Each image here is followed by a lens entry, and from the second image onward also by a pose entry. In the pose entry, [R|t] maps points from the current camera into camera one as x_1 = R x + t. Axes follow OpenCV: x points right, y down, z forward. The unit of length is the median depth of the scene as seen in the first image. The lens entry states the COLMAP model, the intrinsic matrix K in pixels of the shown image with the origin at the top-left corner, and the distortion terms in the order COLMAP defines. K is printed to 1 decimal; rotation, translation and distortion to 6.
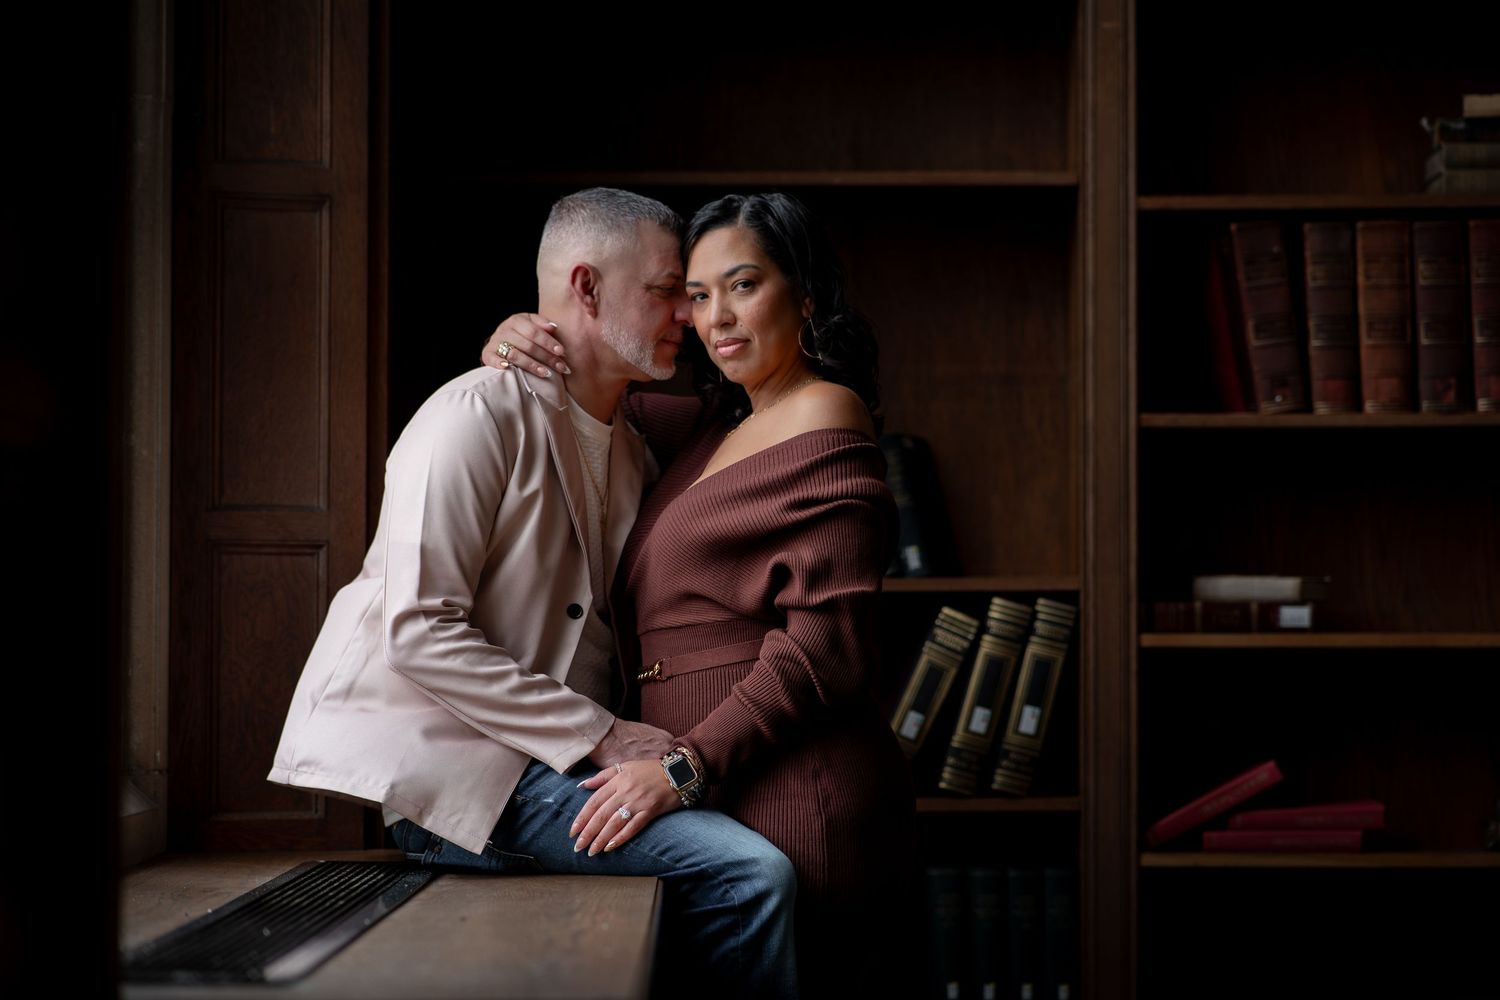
lens RADIAL K [[3608.5, 0, 748.4], [0, 3608.5, 505.1], [0, 0, 1]] dist [-0.006059, 0.000000]
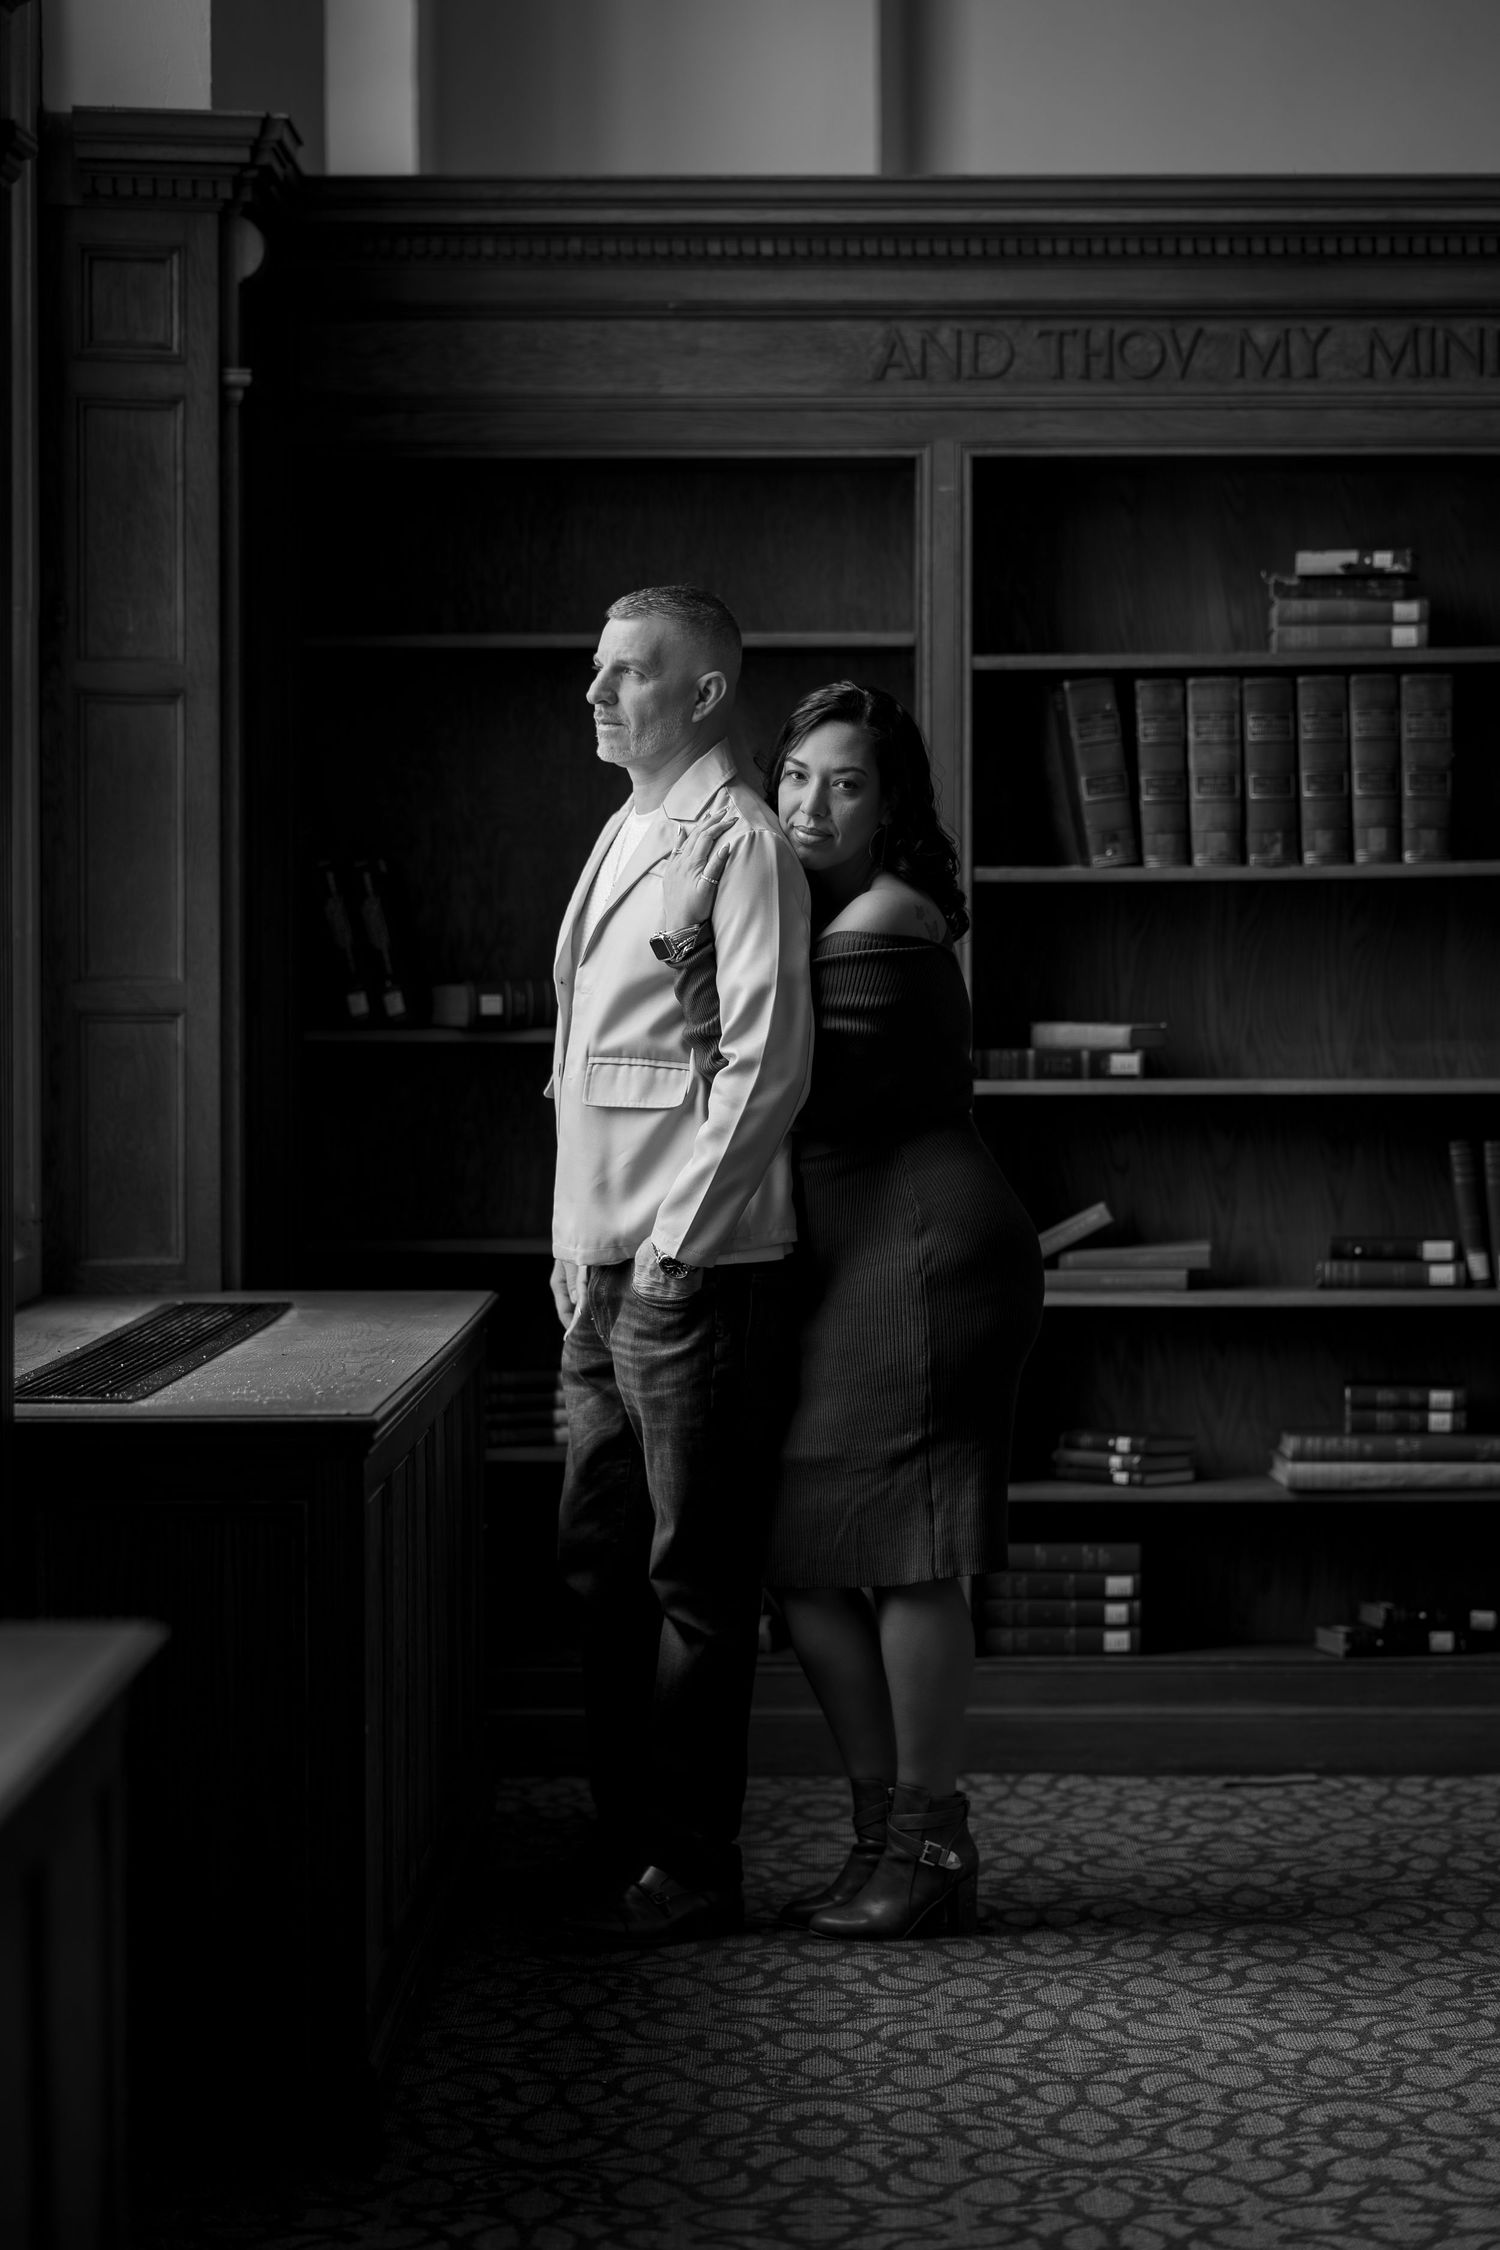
lens RADIAL K [[5412.7, 0, 748.2], [0, 5412.7, 1119.6], [0, 0, 1]] dist [-0.006059, 0.000000]
pose [[0.999599, -0.001218, -0.028298, 0.087620], [0.003221, 0.997482, 0.070842, -0.063461], [0.028140, -0.070905, 0.997086, -0.551090]]
